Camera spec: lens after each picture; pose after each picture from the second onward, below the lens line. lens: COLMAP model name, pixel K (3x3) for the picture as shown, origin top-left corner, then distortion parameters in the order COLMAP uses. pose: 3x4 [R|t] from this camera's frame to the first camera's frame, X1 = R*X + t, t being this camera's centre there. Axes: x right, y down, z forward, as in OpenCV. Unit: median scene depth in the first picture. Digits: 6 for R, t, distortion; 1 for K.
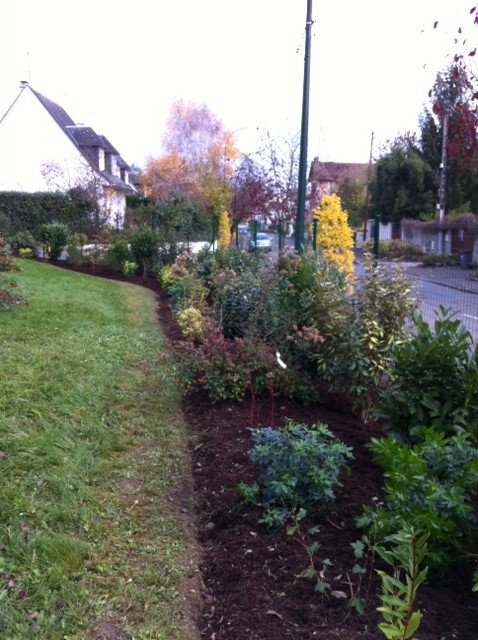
lens RADIAL K [[650.1, 0, 239.0], [0, 650.1, 320.0], [0, 0, 1]] dist [0.010874, -0.034403]
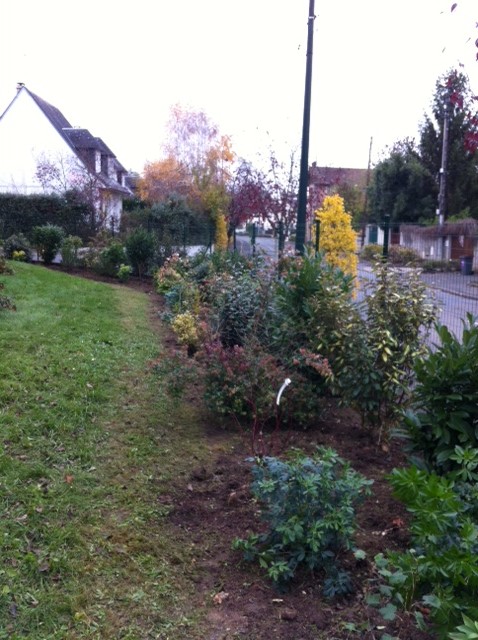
lens RADIAL K [[650.1, 0, 239.0], [0, 650.1, 320.0], [0, 0, 1]] dist [0.010874, -0.034403]
pose [[0.999964, 0.006650, 0.005359, -0.000478], [-0.006610, 0.999951, -0.007329, -0.000419], [-0.005407, 0.007293, 0.999959, 0.011554]]
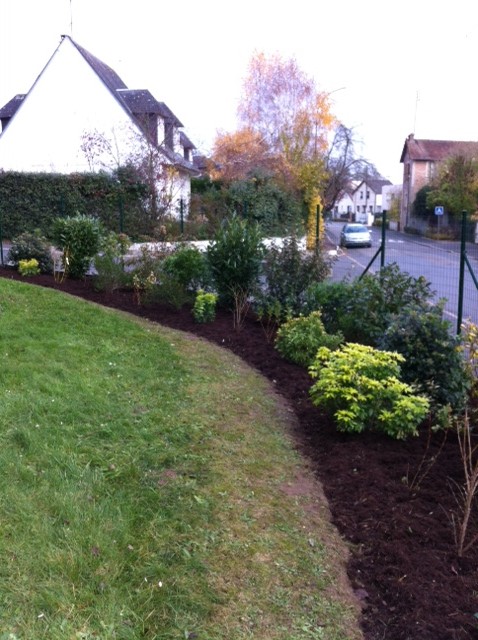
lens RADIAL K [[644.7, 0, 215.0], [0, 644.7, 350.3], [0, 0, 1]] dist [-0.068660, -0.013219]
pose [[0.991682, 0.016442, -0.127661, -0.051717], [-0.008125, 0.997826, 0.065395, -0.041188], [0.128459, -0.063813, 0.989660, 0.269652]]
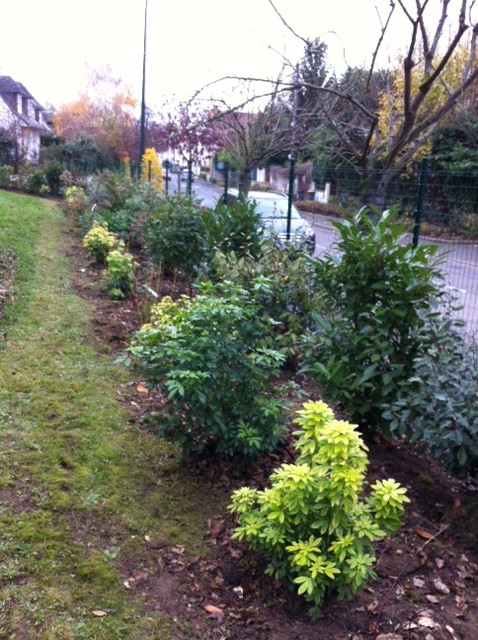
lens RADIAL K [[644.4, 0, 250.3], [0, 644.4, 321.4], [0, 0, 1]] dist [0.112104, -0.406542]
pose [[0.989980, 0.006132, 0.141077, 0.047036], [-0.018507, 0.996074, 0.086574, 0.043641], [-0.139992, -0.088317, 0.986206, -0.293121]]
